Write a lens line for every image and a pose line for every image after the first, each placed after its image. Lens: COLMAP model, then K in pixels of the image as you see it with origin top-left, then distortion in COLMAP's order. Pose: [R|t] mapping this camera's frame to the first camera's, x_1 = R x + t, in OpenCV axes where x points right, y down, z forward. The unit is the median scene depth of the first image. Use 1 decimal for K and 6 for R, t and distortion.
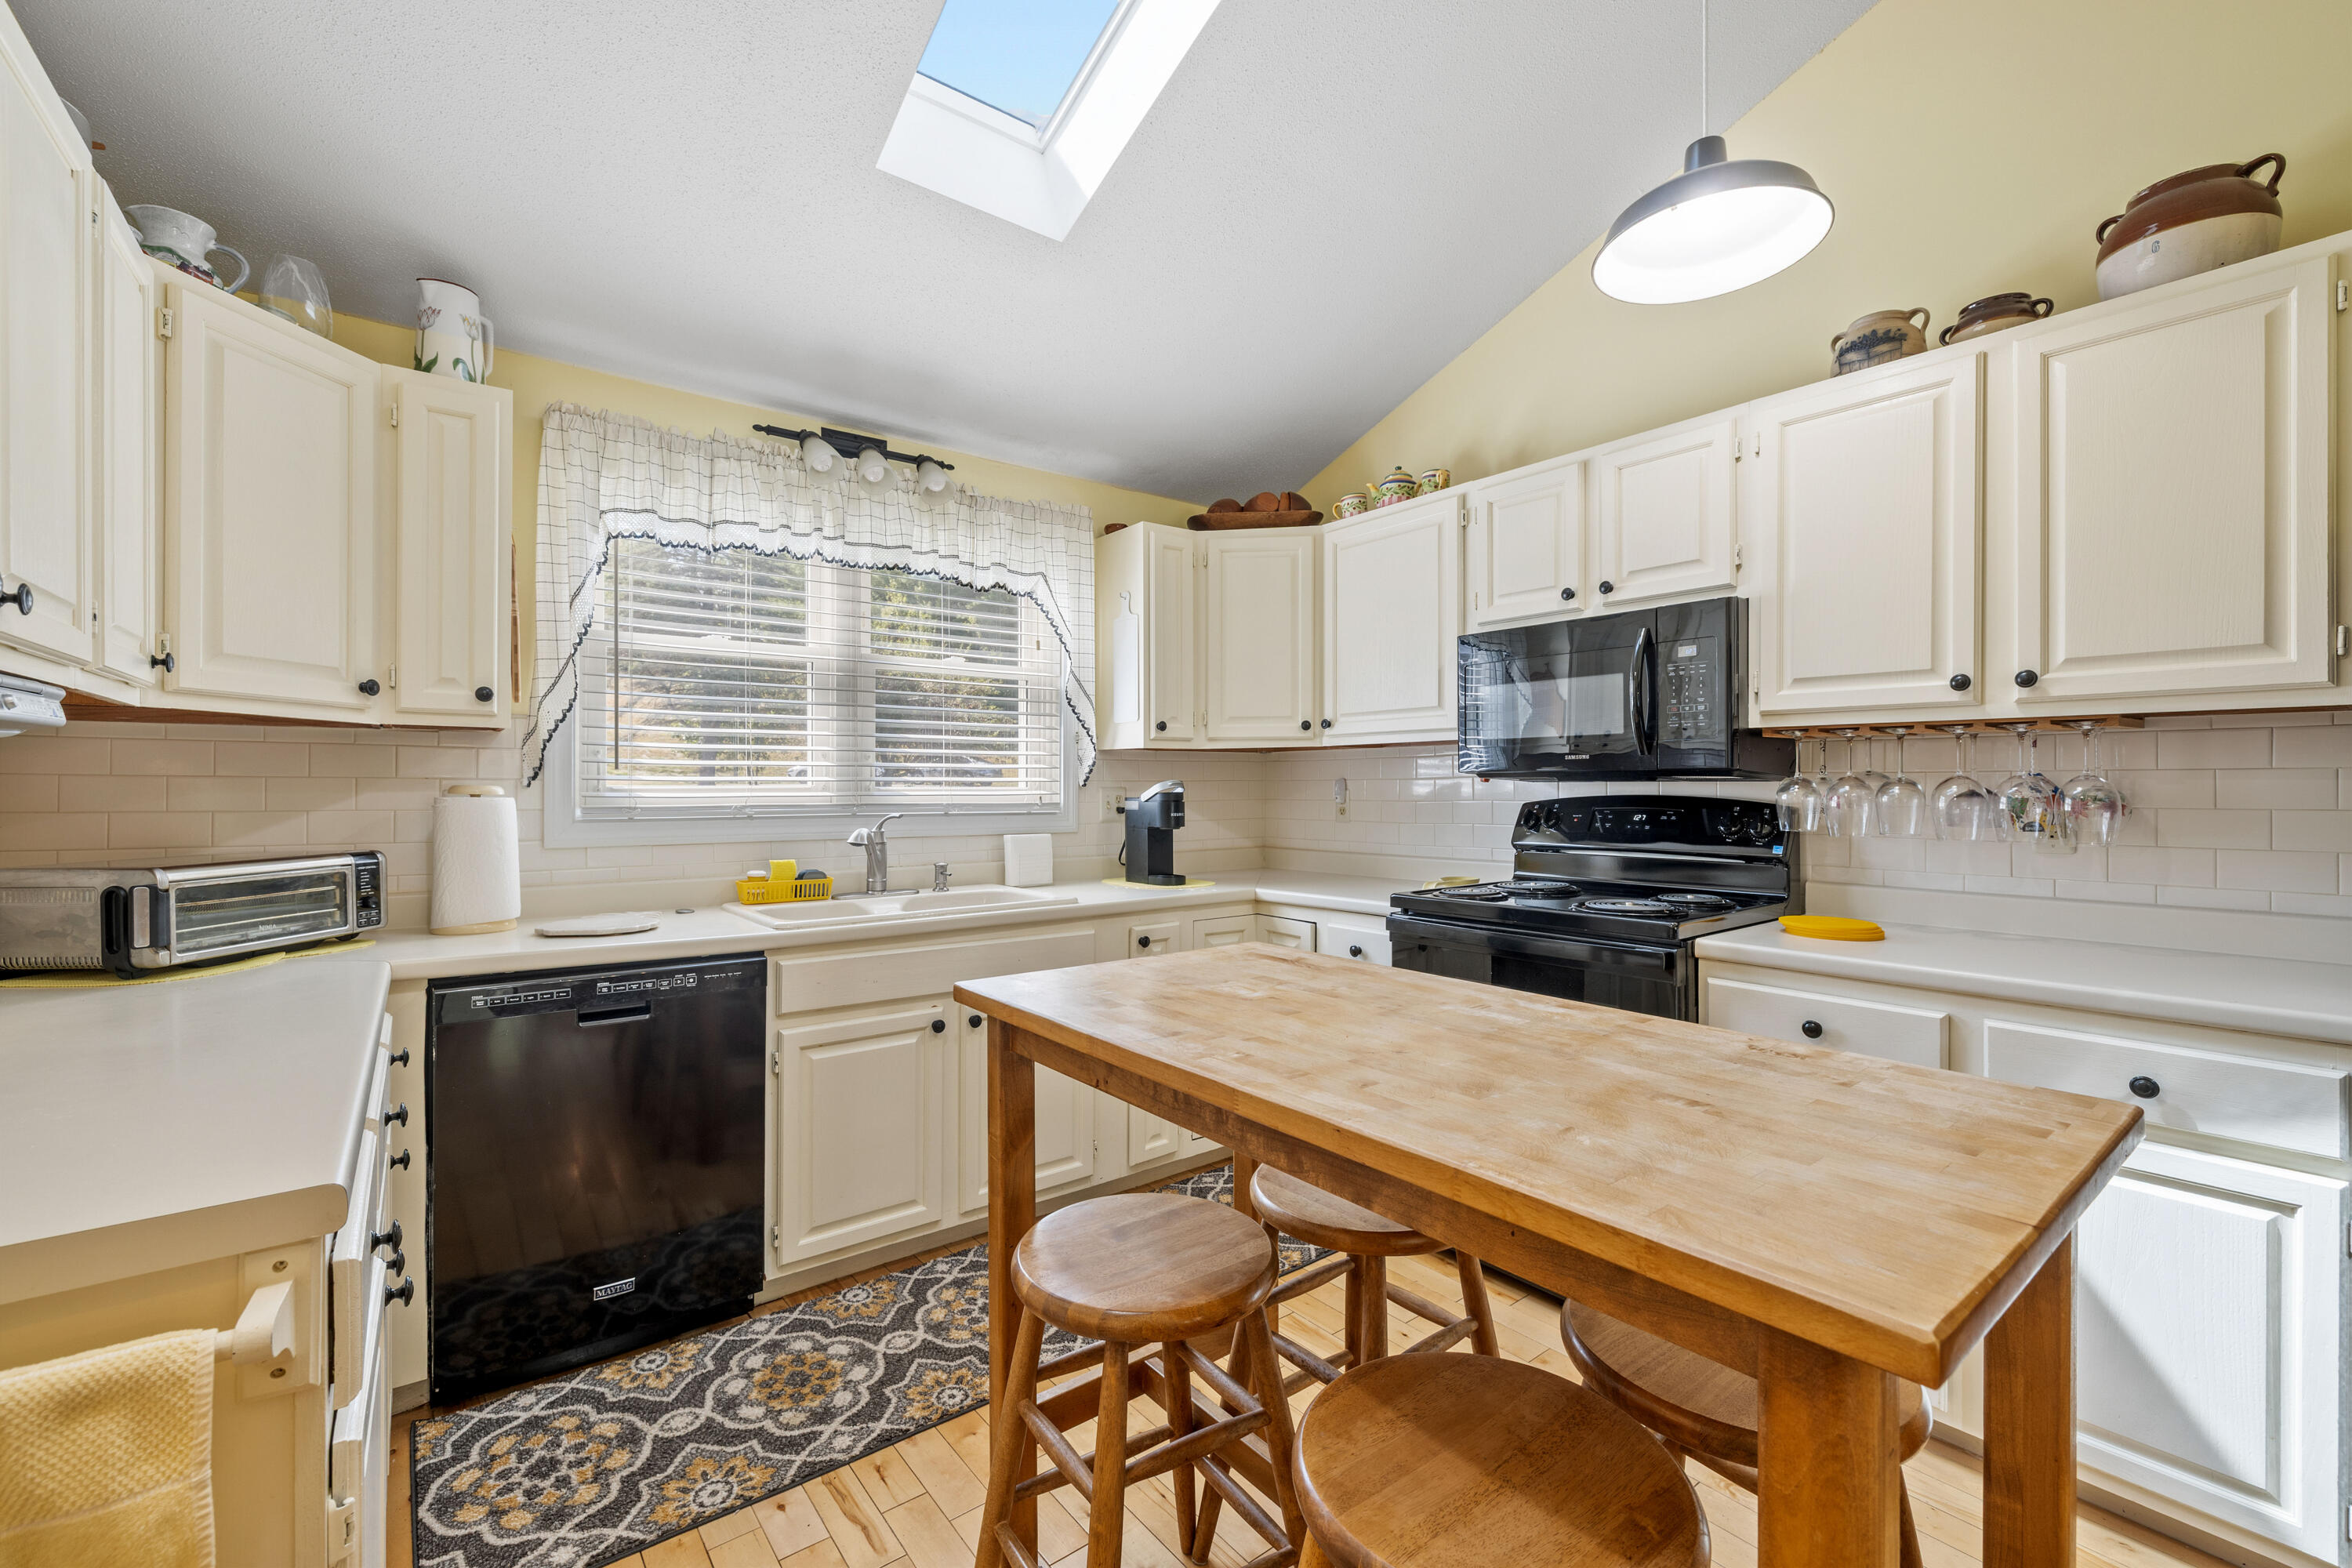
lens RADIAL K [[981.0, 0, 1177.4], [0, 981.0, 785.2], [0, 0, 1]] dist [-0.002306, 0.000406]
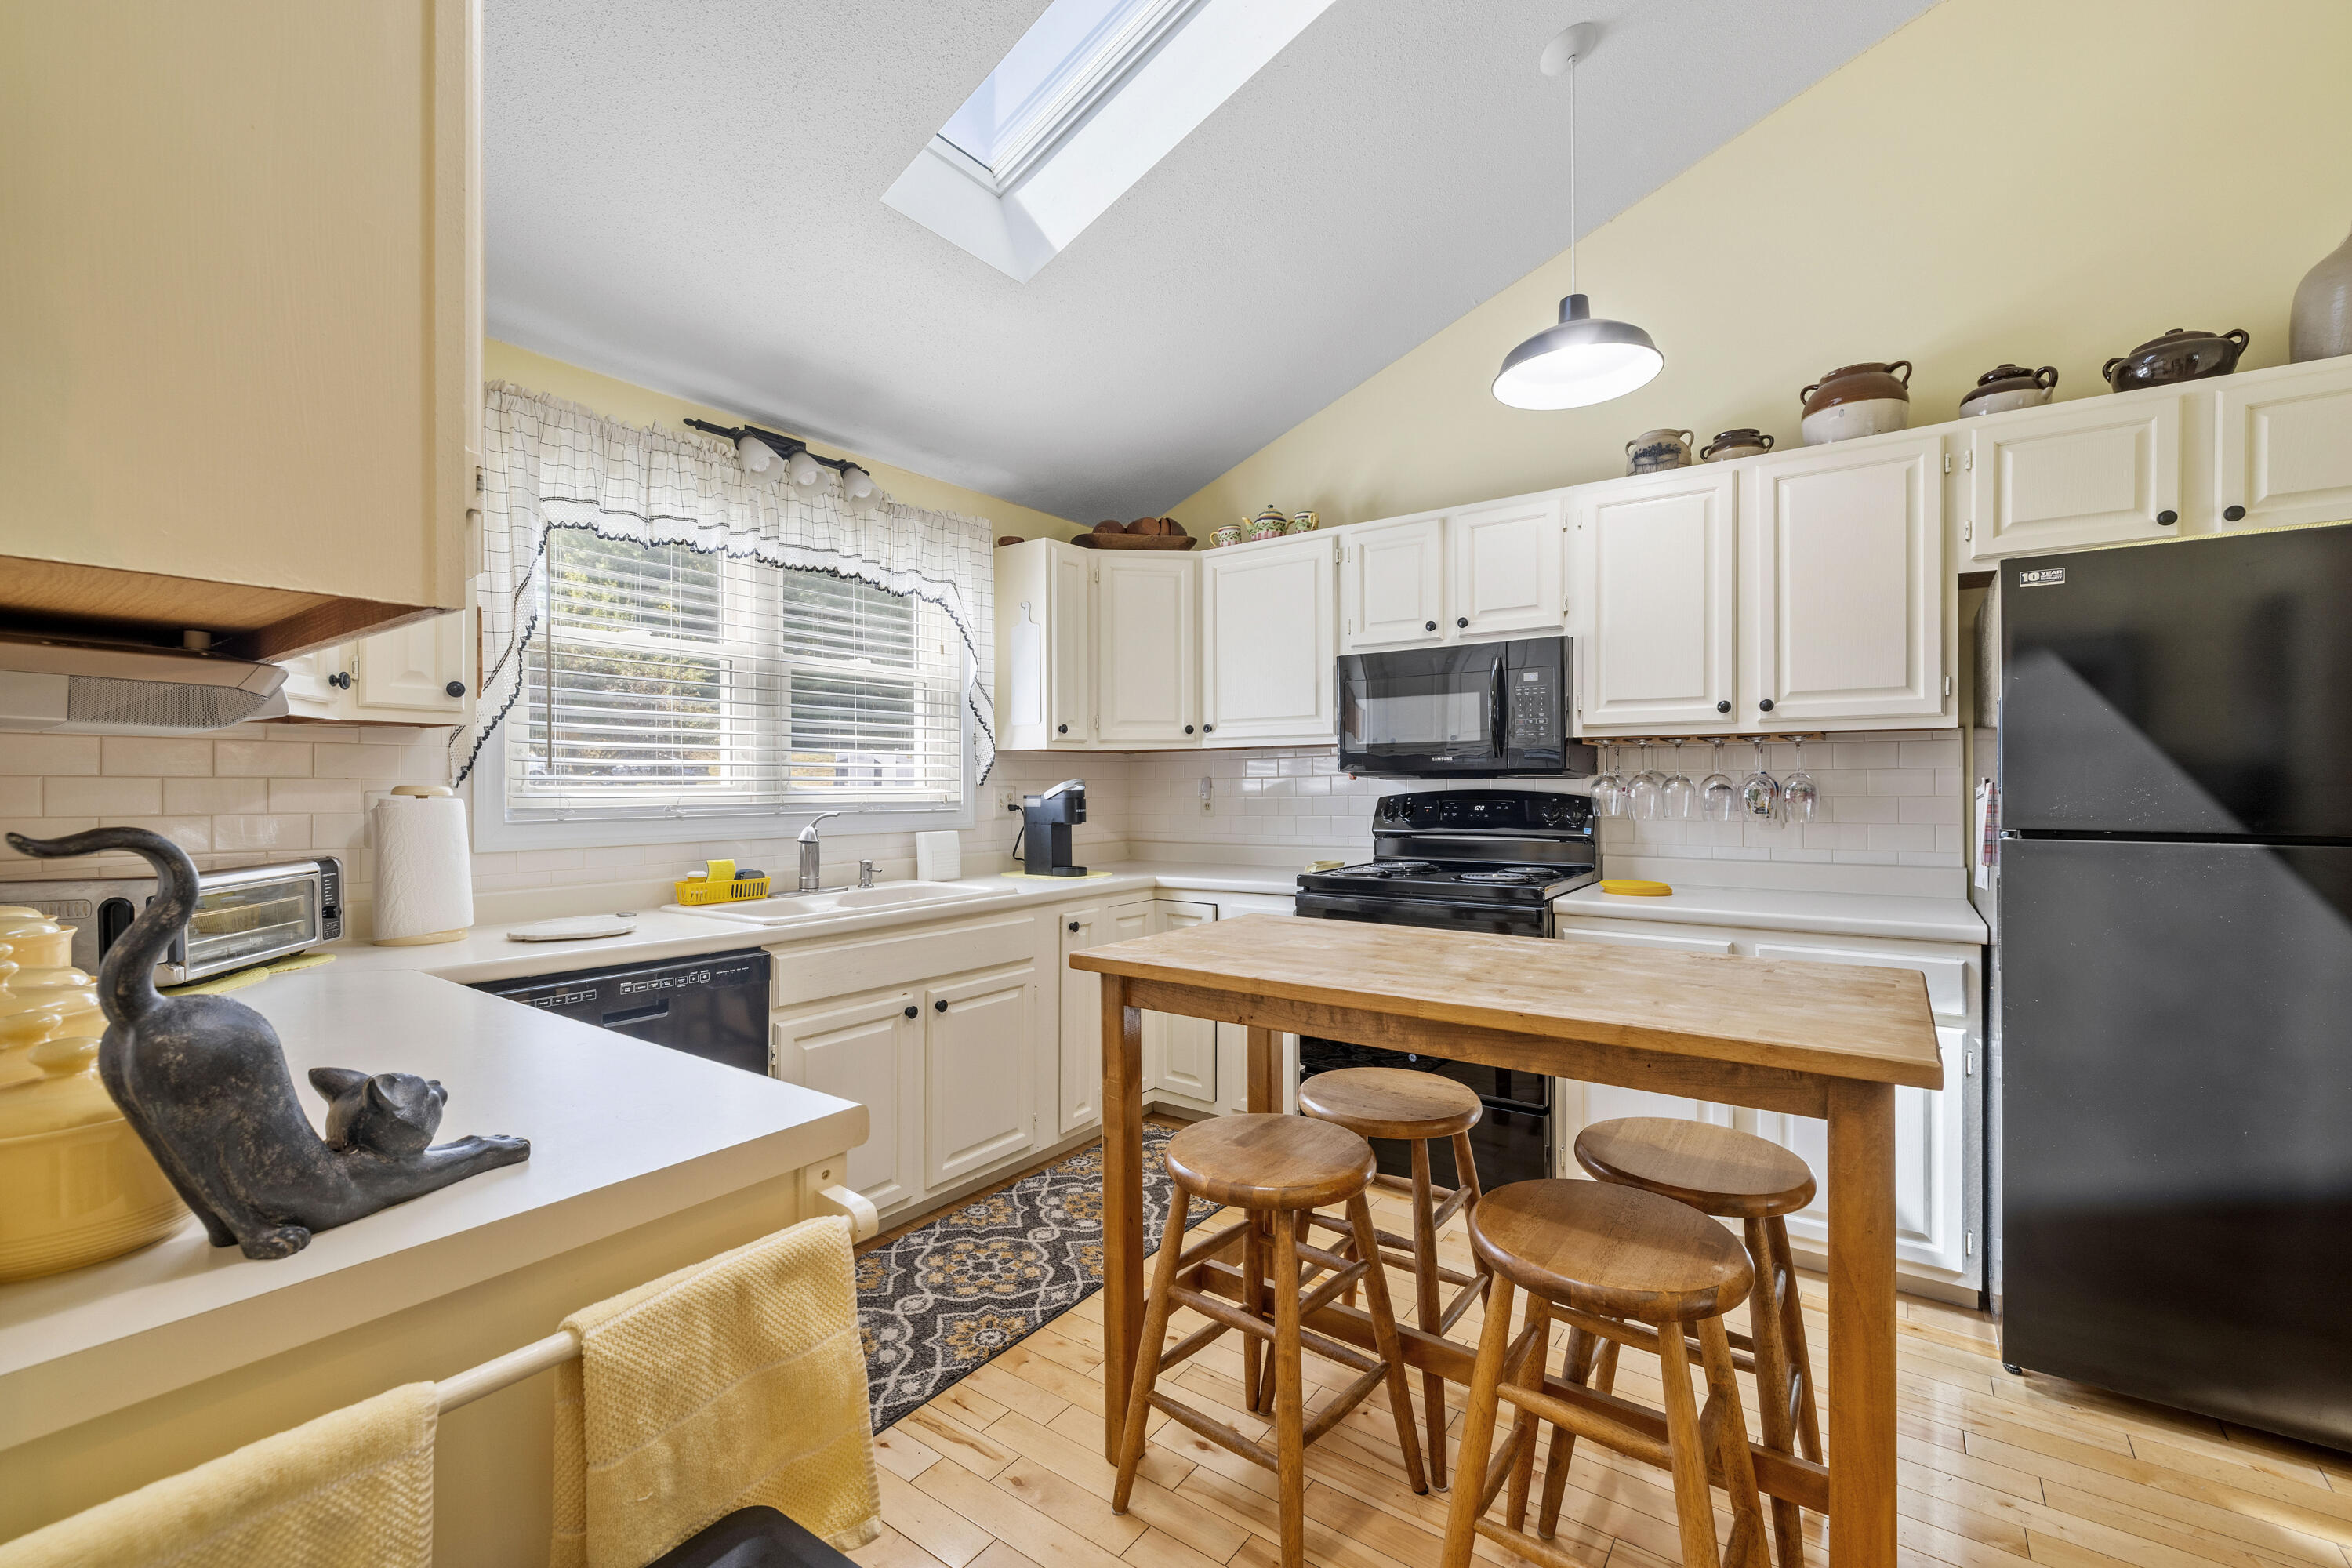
lens RADIAL K [[981.0, 0, 1179.4], [0, 981.0, 784.8], [0, 0, 1]] dist [-0.002306, 0.000406]
pose [[0.959979, -0.004022, 0.280043, -0.261960], [0.004021, 0.999992, 0.000578, 0.001630], [-0.280043, 0.000571, 0.959987, -0.093922]]
